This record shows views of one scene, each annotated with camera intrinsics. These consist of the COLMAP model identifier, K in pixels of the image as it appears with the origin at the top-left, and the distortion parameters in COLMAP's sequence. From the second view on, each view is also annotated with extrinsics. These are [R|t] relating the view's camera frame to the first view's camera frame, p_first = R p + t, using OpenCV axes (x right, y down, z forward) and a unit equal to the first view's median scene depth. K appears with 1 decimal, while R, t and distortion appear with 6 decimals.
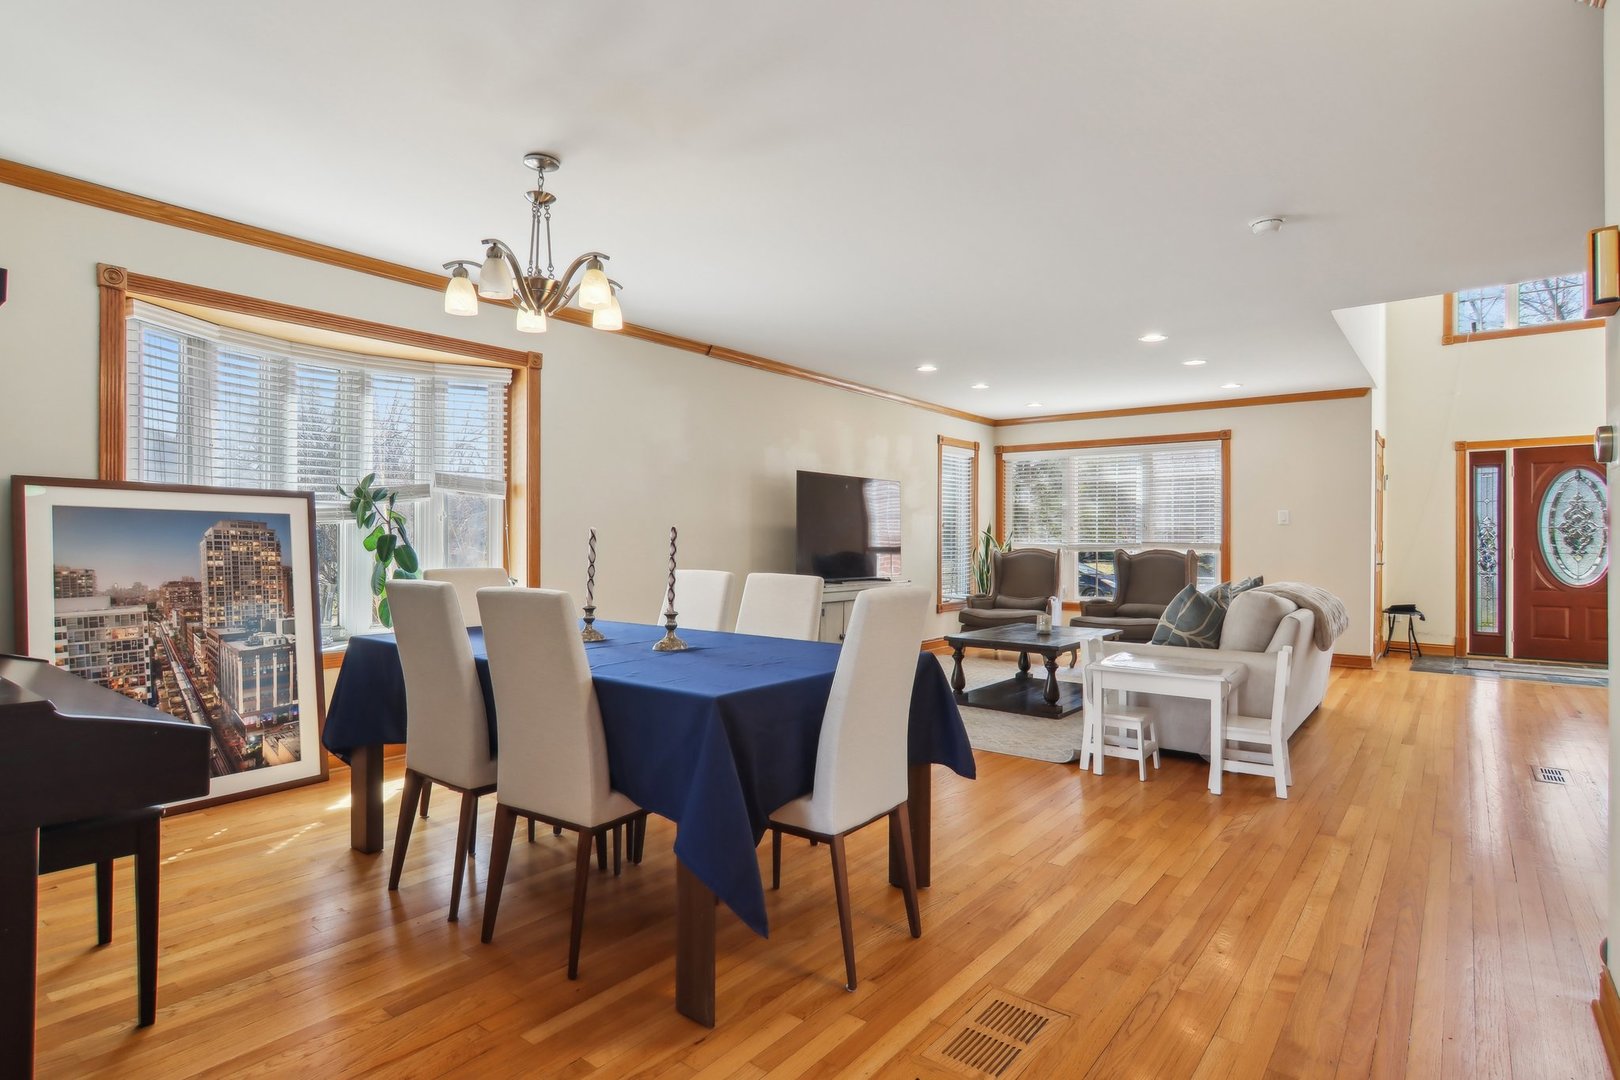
lens RADIAL K [[835.4, 0, 800.0], [0, 835.4, 532.0], [0, 0, 1]] dist [0.006014, 0.000330]
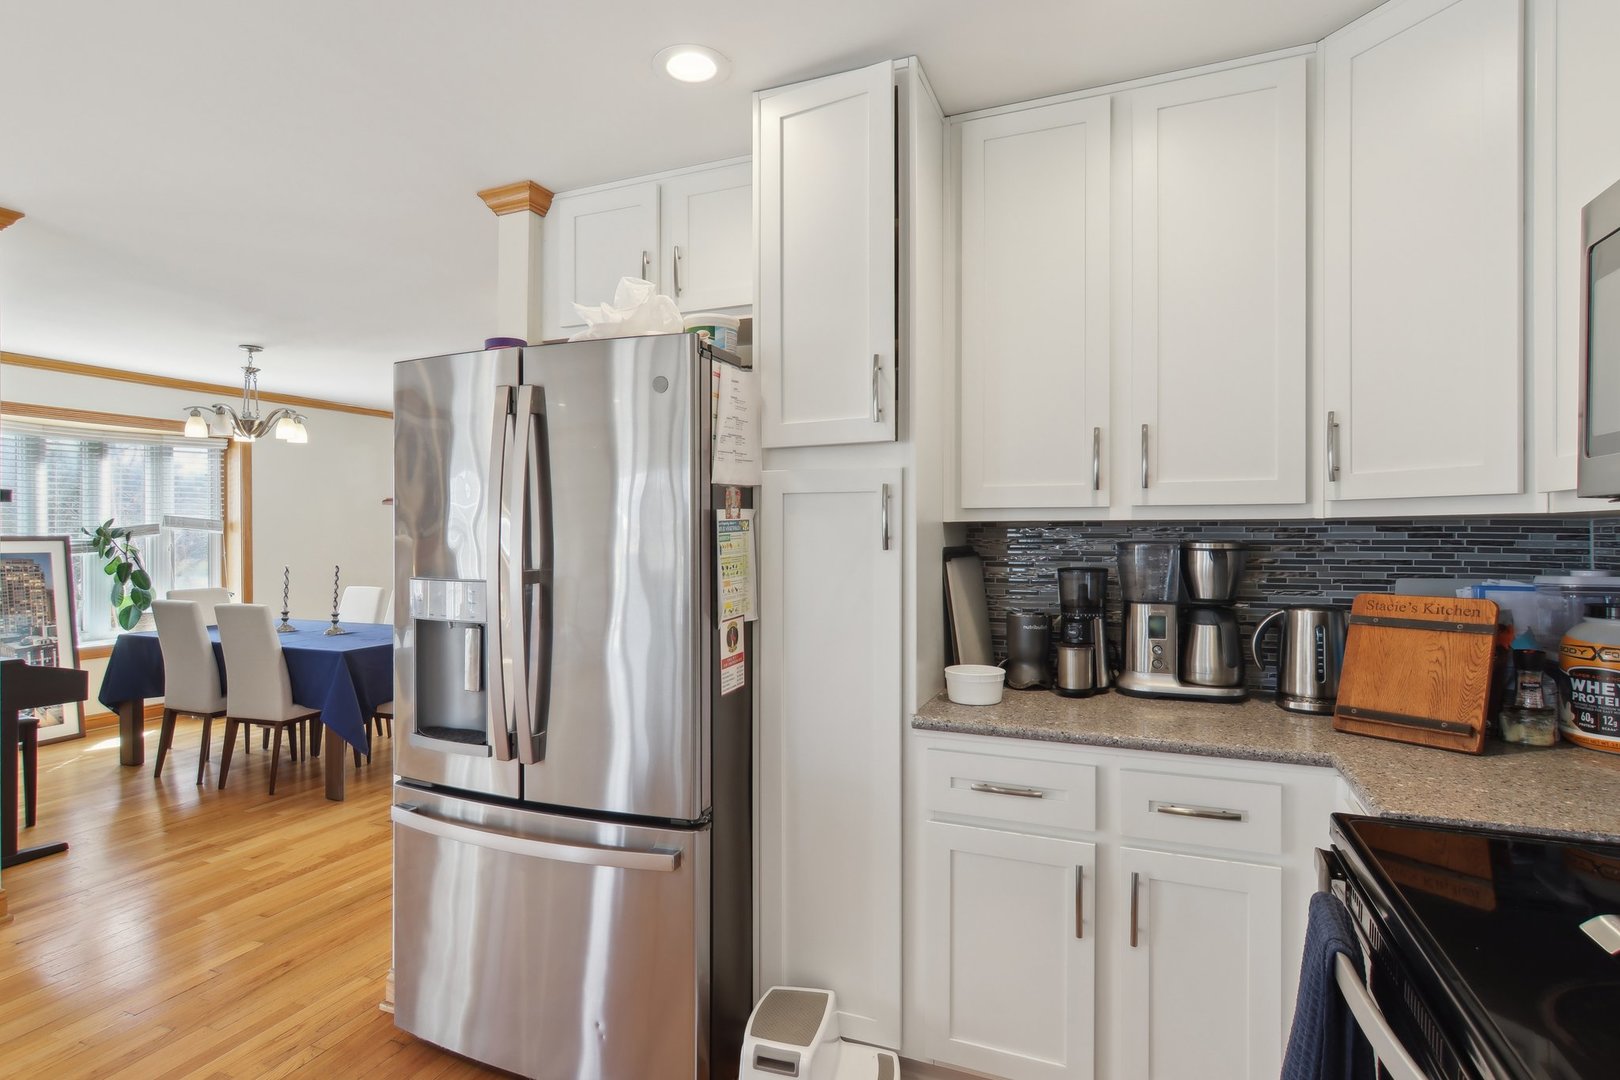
lens RADIAL K [[835.4, 0, 800.0], [0, 835.4, 532.0], [0, 0, 1]] dist [0.006014, 0.000330]
pose [[0.961752, -0.005691, 0.273861, 0.238995], [0.001817, 0.999895, 0.014396, -0.078739], [-0.273914, -0.013348, 0.961662, -0.762922]]
